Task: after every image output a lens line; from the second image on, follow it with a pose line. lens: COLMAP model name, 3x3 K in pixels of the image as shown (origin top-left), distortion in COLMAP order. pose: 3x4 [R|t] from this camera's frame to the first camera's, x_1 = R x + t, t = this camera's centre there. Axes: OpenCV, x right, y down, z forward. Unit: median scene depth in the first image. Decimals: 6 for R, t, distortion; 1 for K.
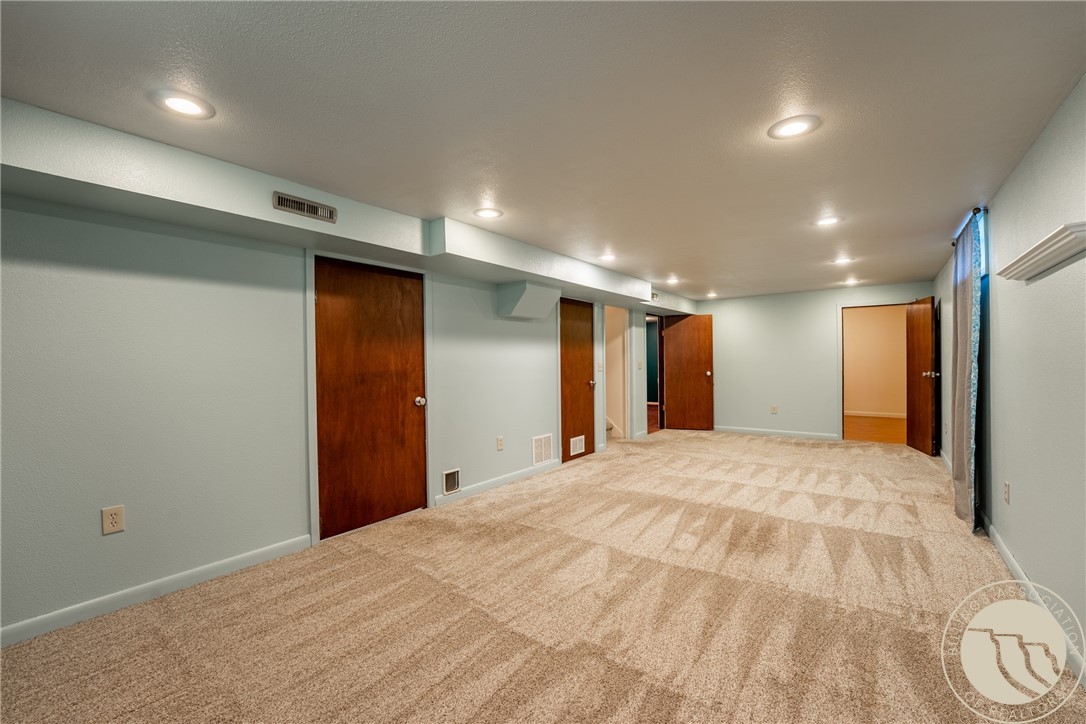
lens RADIAL K [[447.7, 0, 543.0], [0, 447.7, 362.0], [0, 0, 1]] dist [-0.001864, -0.000204]
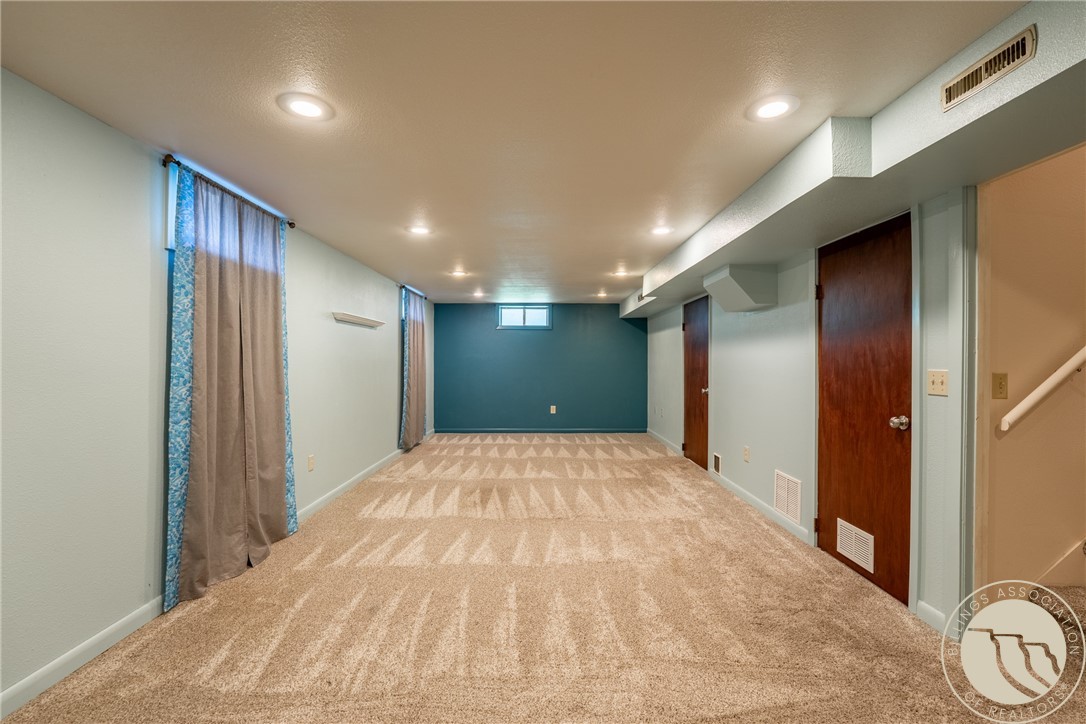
lens RADIAL K [[447.7, 0, 543.0], [0, 447.7, 362.0], [0, 0, 1]] dist [-0.001864, -0.000204]
pose [[-0.787566, 0.012520, -0.616103, 0.624551], [0.004300, 0.999881, 0.014822, -0.013525], [0.616215, 0.009023, -0.787526, 1.171984]]
